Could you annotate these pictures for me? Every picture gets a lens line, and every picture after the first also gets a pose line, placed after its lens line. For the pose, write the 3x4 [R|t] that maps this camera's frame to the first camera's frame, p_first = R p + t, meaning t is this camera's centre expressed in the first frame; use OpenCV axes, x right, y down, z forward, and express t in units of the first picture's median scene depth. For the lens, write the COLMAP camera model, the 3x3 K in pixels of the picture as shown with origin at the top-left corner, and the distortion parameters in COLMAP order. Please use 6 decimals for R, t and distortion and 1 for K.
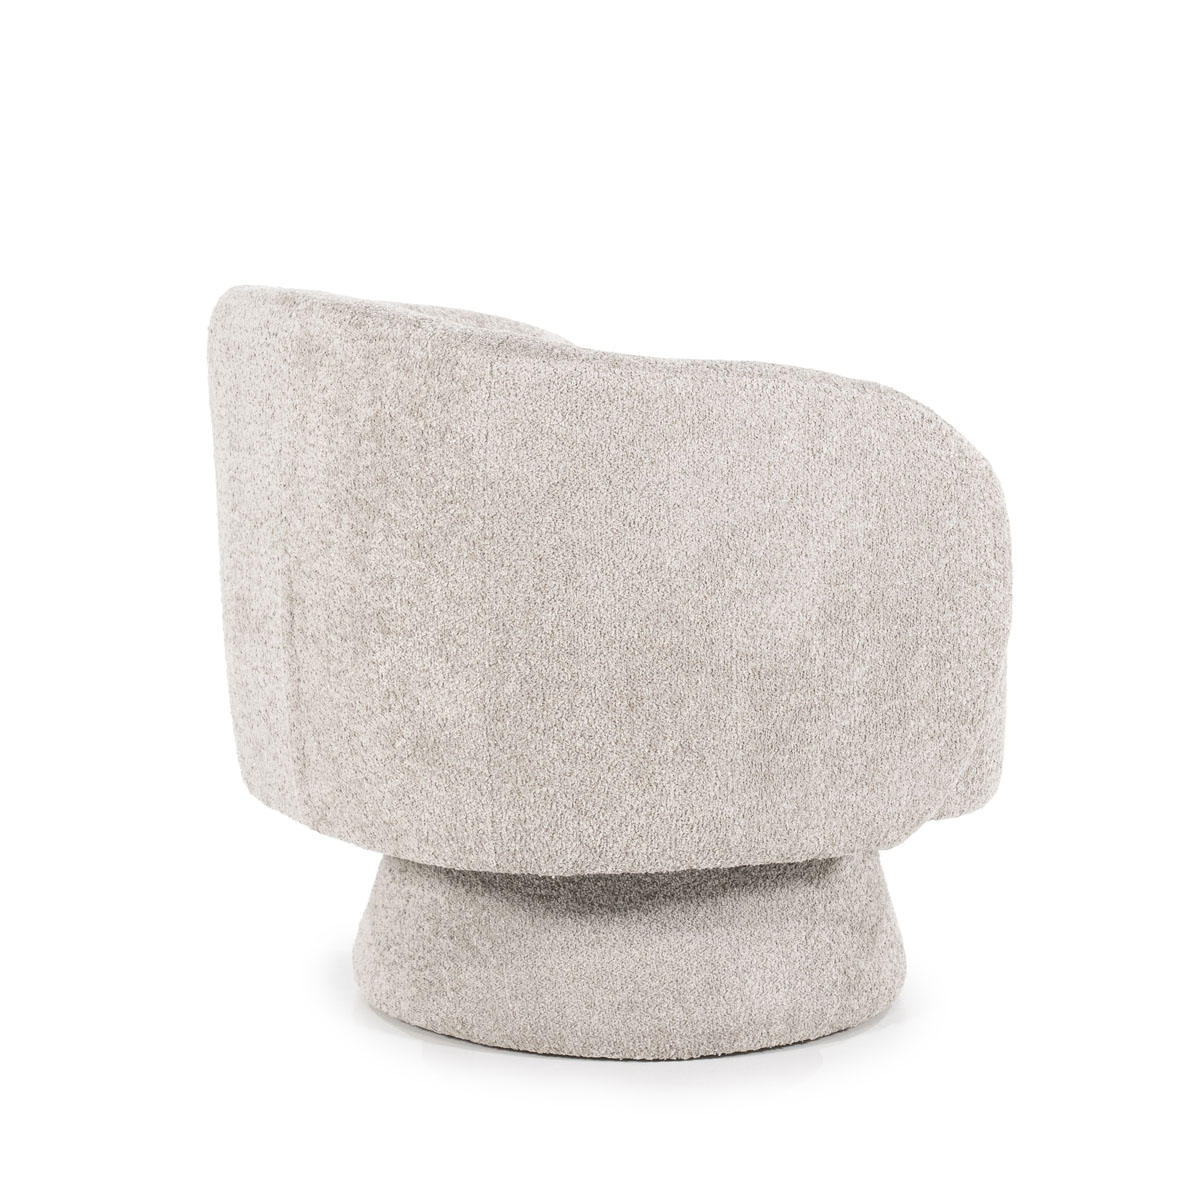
lens RADIAL K [[3516.0, 0, 644.0], [0, 3516.0, 600.8], [0, 0, 1]] dist [0.314138, 0.000000]
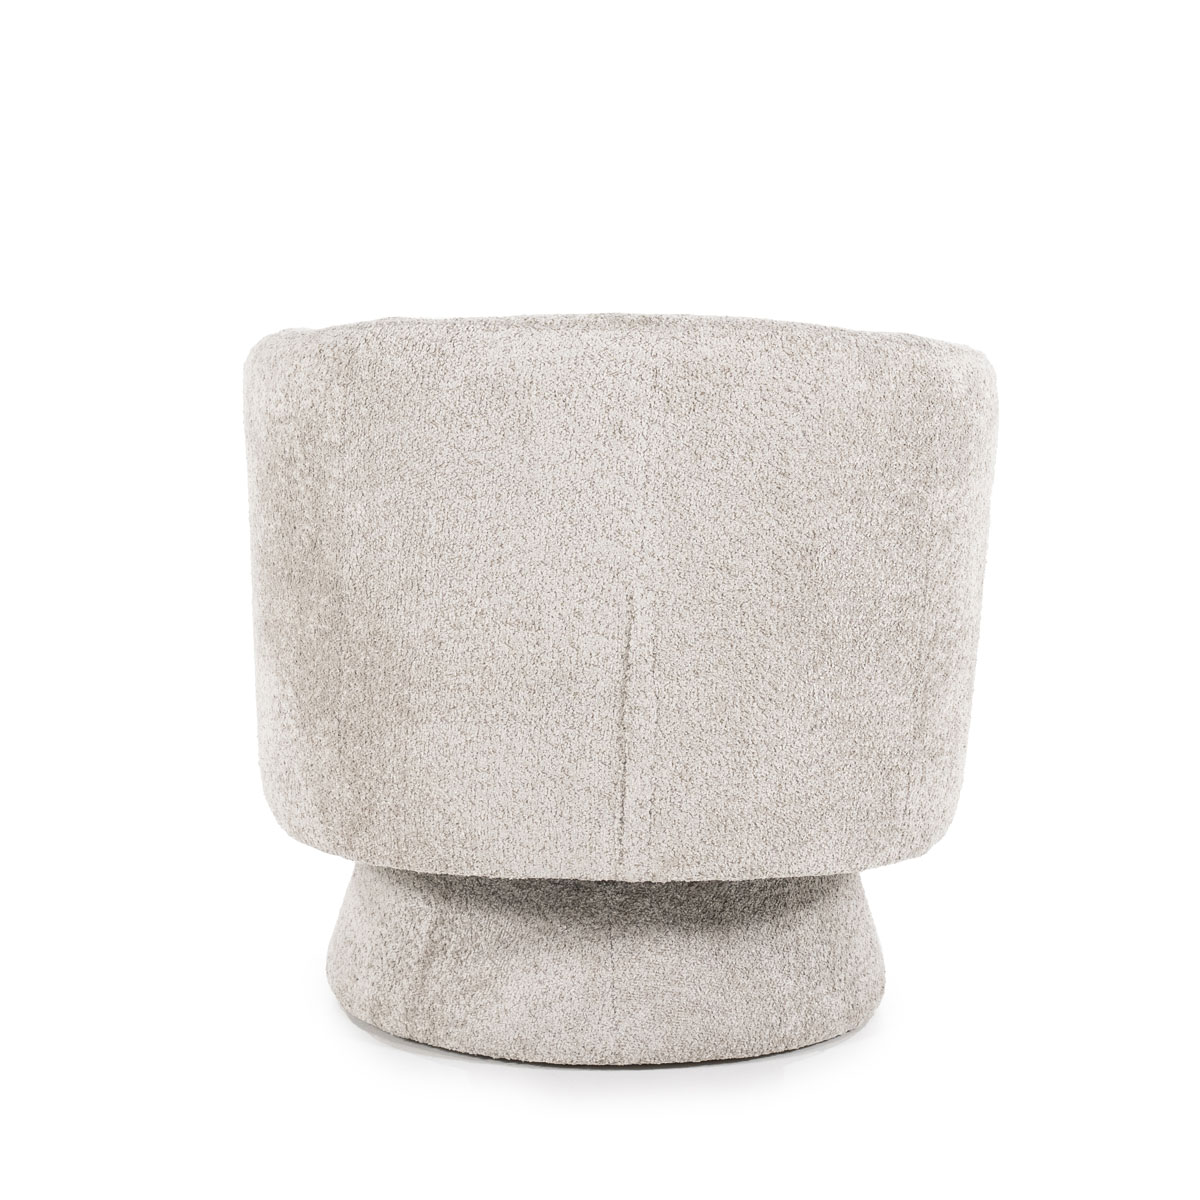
lens RADIAL K [[3516.0, 0, 597.9], [0, 3516.0, 600.2], [0, 0, 1]] dist [0.314138, 0.000000]
pose [[0.494165, -0.138793, 0.858218, -0.943384], [0.128647, 0.987980, 0.085704, -0.096198], [-0.859797, 0.068055, 0.506080, 0.550079]]
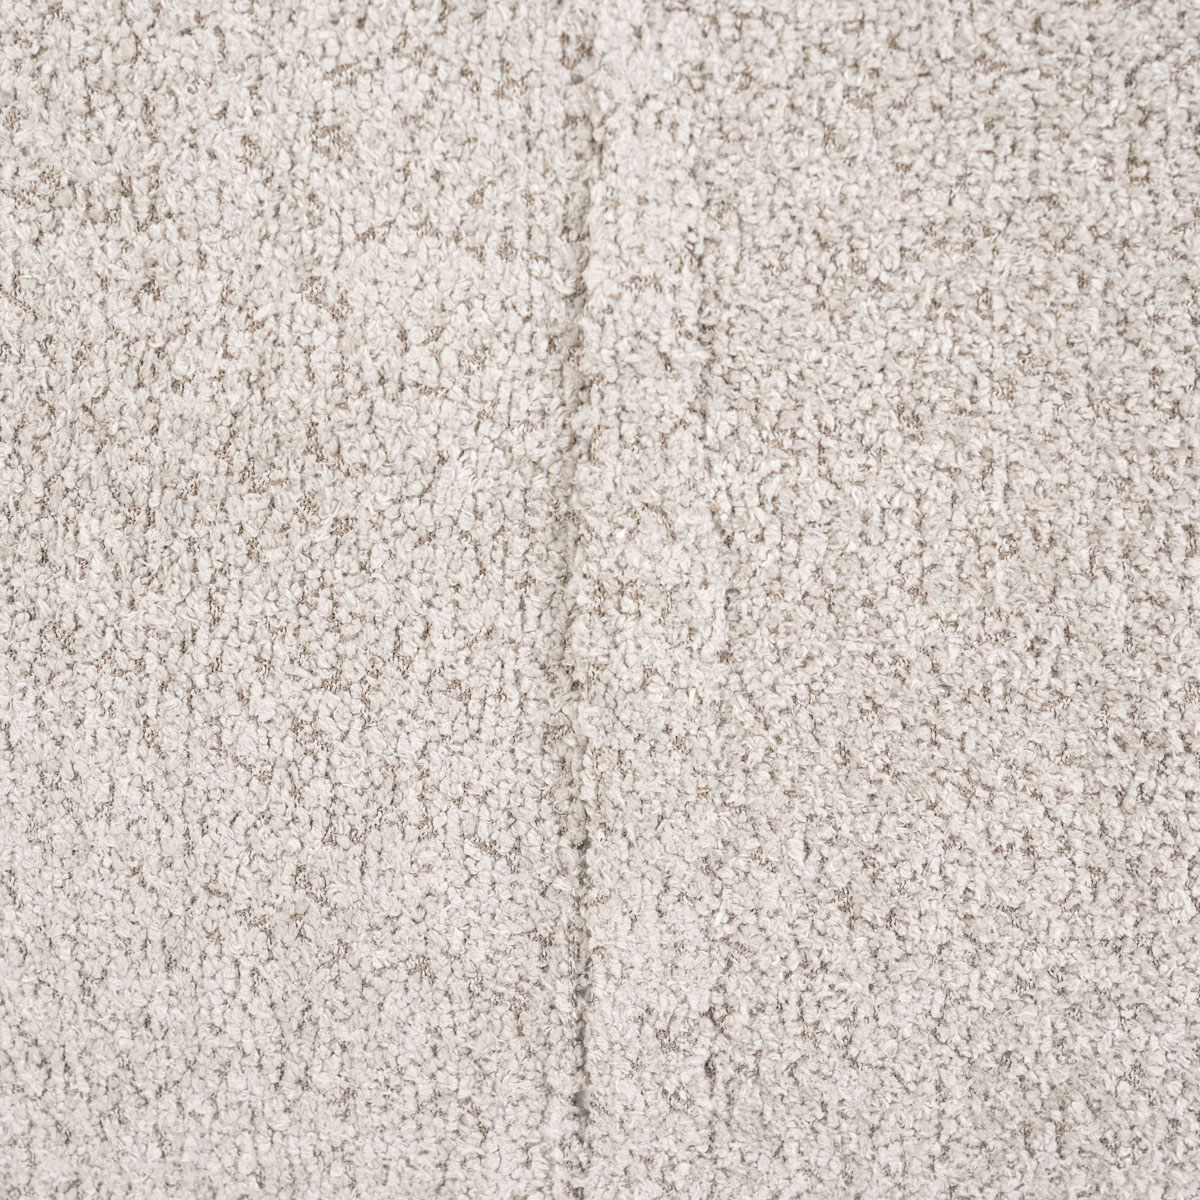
lens RADIAL K [[3516.0, 0, 596.7], [0, 3516.0, 603.9], [0, 0, 1]] dist [0.314138, 0.000000]
pose [[0.564122, -0.167960, 0.808428, -0.273003], [0.149305, 0.983702, 0.100190, -0.001775], [-0.812080, 0.064183, 0.580005, 0.918499]]
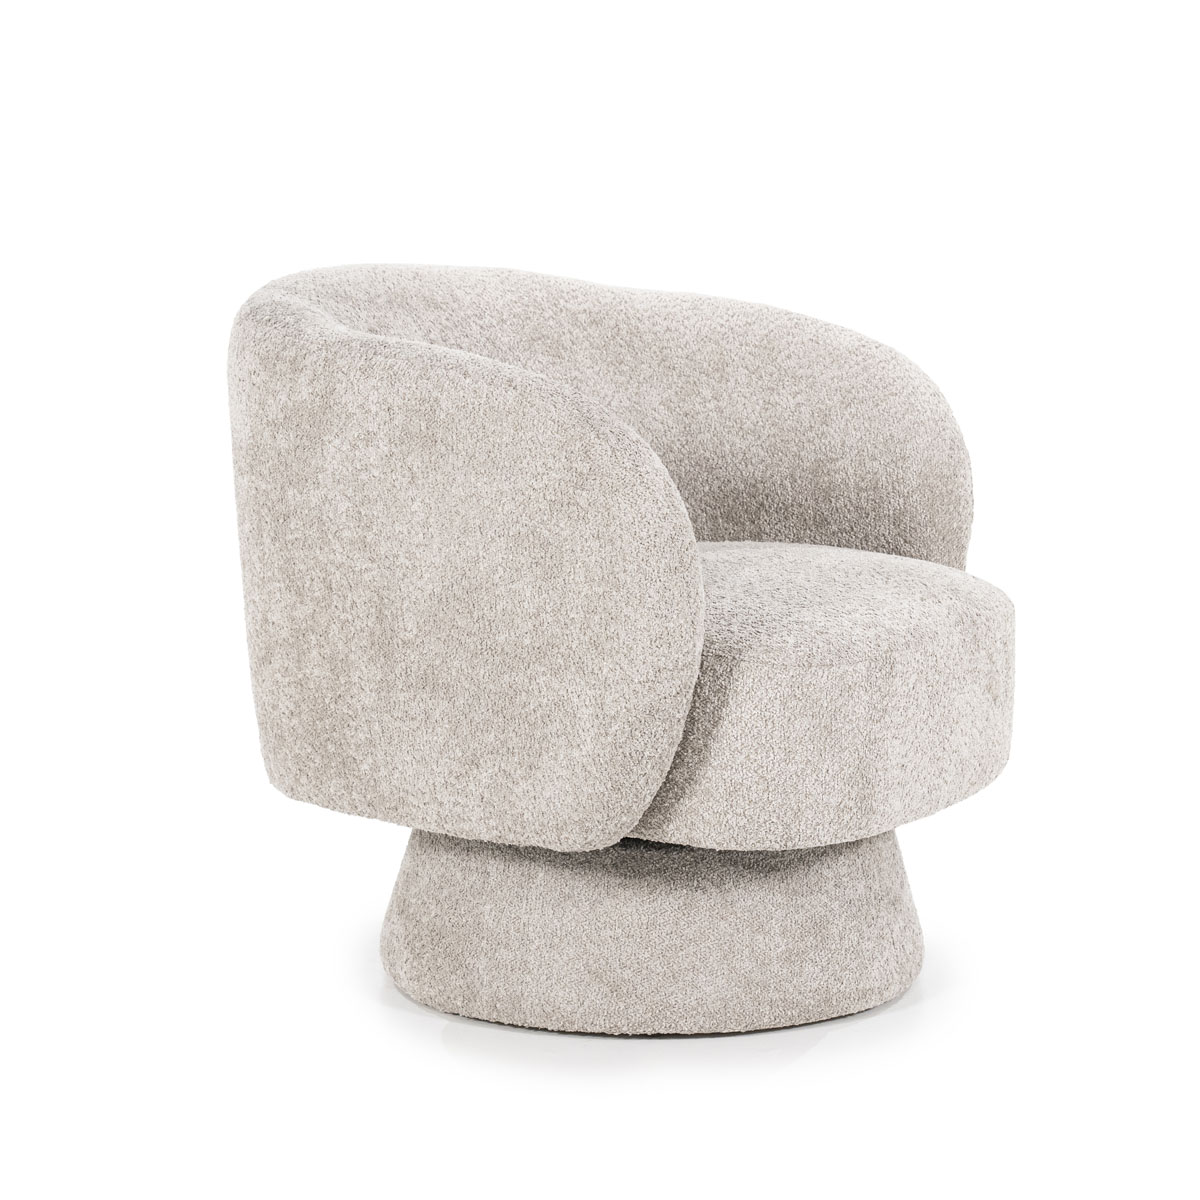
lens RADIAL K [[3516.0, 0, 671.3], [0, 3516.0, 610.2], [0, 0, 1]] dist [0.314138, 0.000000]
pose [[0.492350, 0.130616, -0.860541, 0.964595], [-0.140288, 0.987658, 0.069646, -0.072616], [0.859018, 0.086433, 0.504597, 0.539346]]
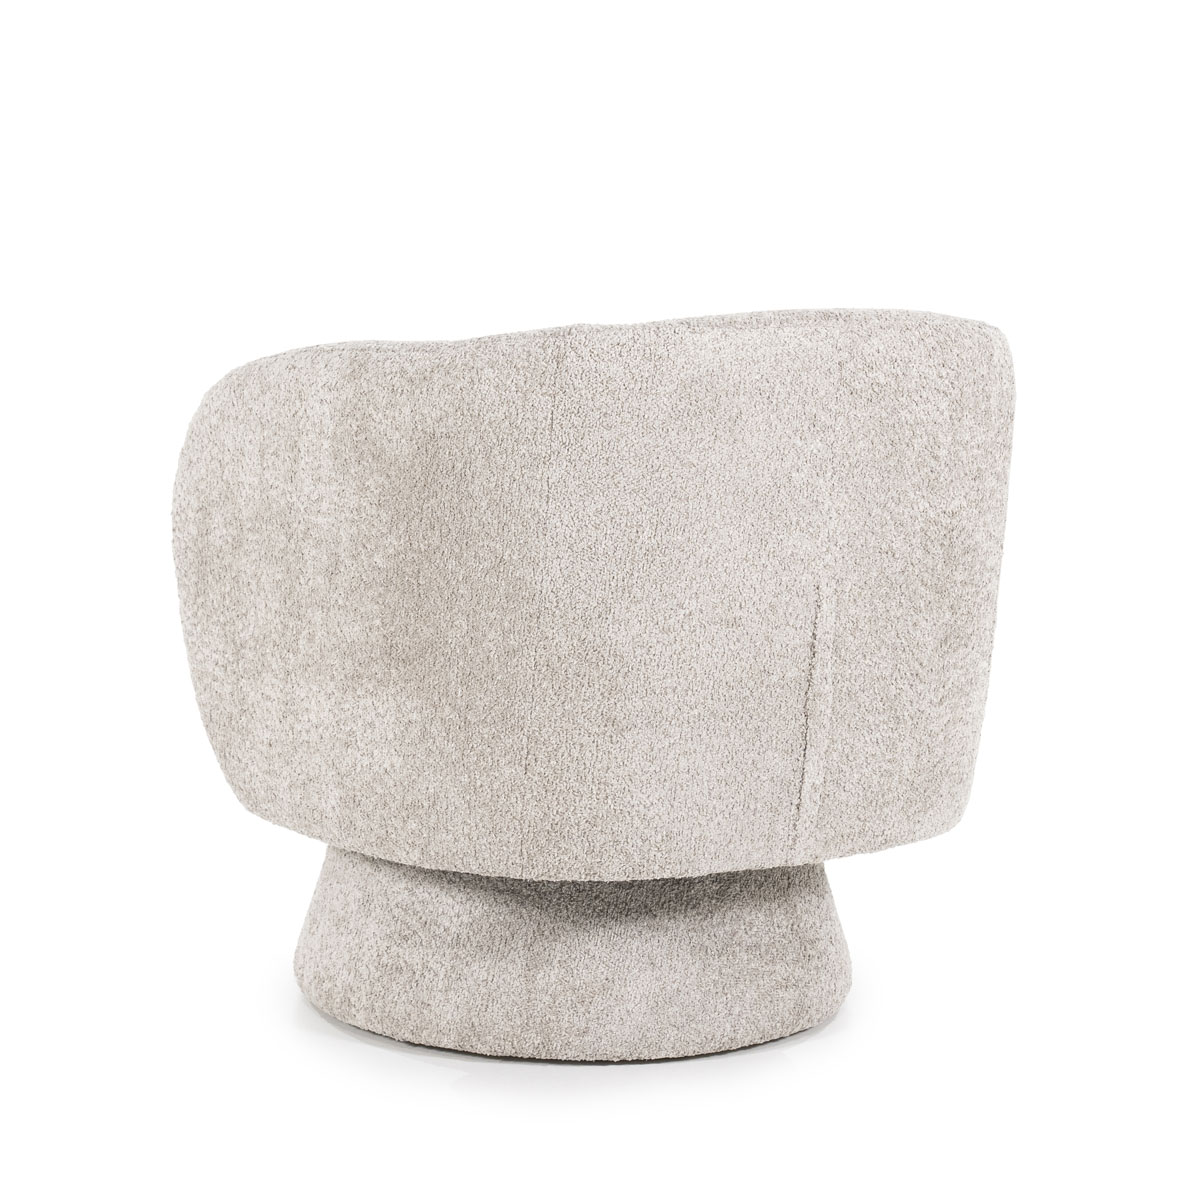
lens RADIAL K [[3516.0, 0, 562.1], [0, 3516.0, 596.7], [0, 0, 1]] dist [0.314138, 0.000000]
pose [[-0.018473, -0.165333, 0.986065, -1.084754], [0.142855, 0.975678, 0.166267, -0.185389], [-0.989571, 0.143935, 0.005594, 1.098808]]
